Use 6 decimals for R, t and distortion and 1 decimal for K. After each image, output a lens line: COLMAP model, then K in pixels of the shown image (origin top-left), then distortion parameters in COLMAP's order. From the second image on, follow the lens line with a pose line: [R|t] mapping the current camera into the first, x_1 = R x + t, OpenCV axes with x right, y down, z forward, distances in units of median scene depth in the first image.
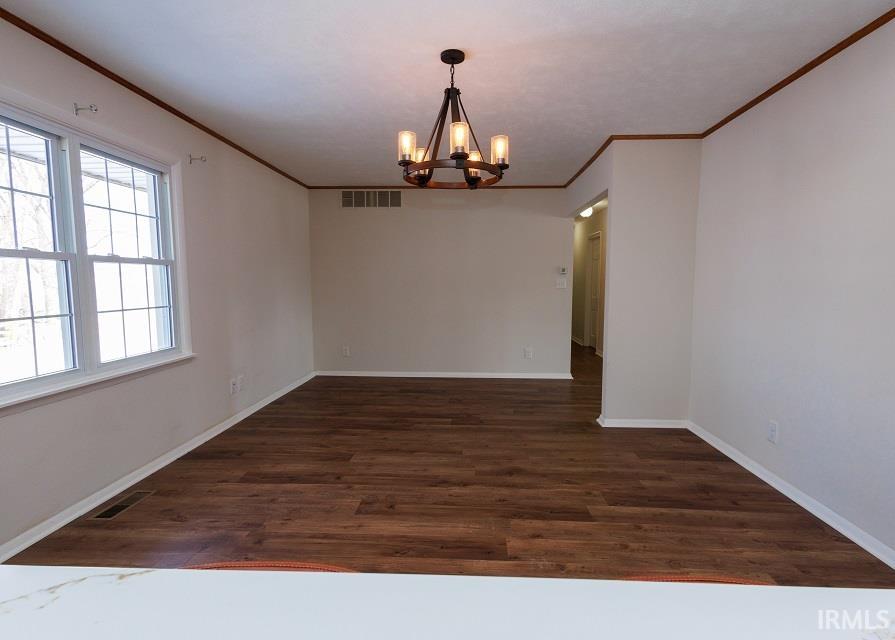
lens RADIAL K [[463.5, 0, 428.6], [0, 463.5, 321.2], [0, 0, 1]] dist [0.007832, -0.000525]
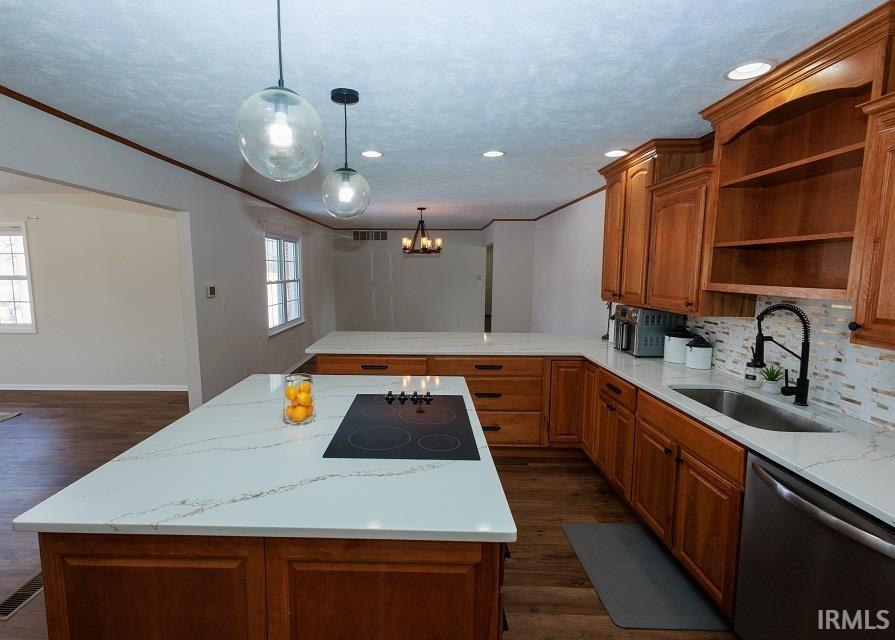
lens RADIAL K [[459.7, 0, 405.7], [0, 459.7, 321.3], [0, 0, 1]] dist [0.011644, -0.000433]
pose [[0.999009, -0.004375, 0.044302, -0.106141], [0.003285, 0.999691, 0.024654, 0.018036], [-0.044396, -0.024485, 0.998714, -1.106026]]
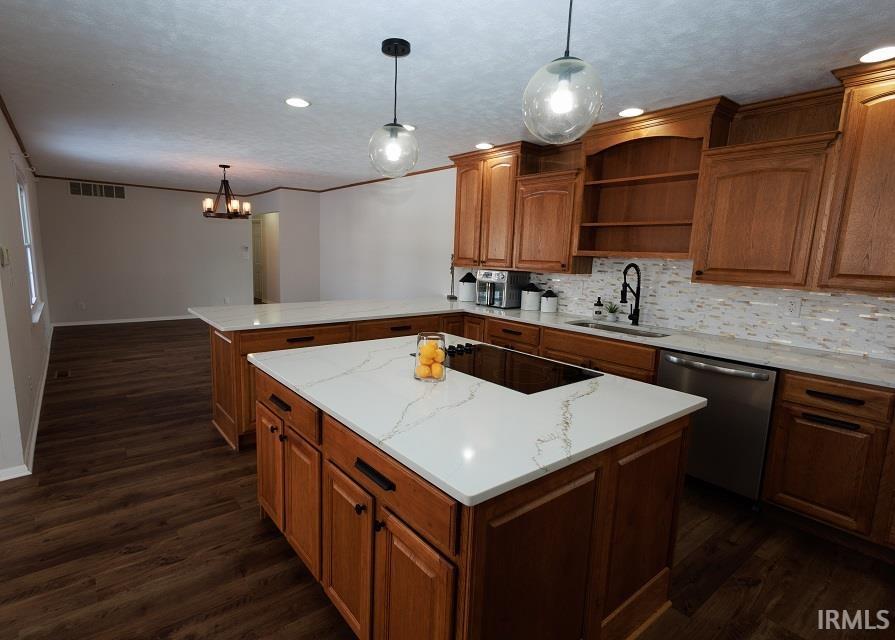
lens RADIAL K [[463.5, 0, 428.6], [0, 463.5, 321.2], [0, 0, 1]] dist [0.007832, -0.000525]
pose [[0.736034, -0.085319, 0.671546, -0.543569], [0.033545, 0.995404, 0.089698, 0.030511], [-0.676113, -0.043493, 0.735513, -0.969207]]
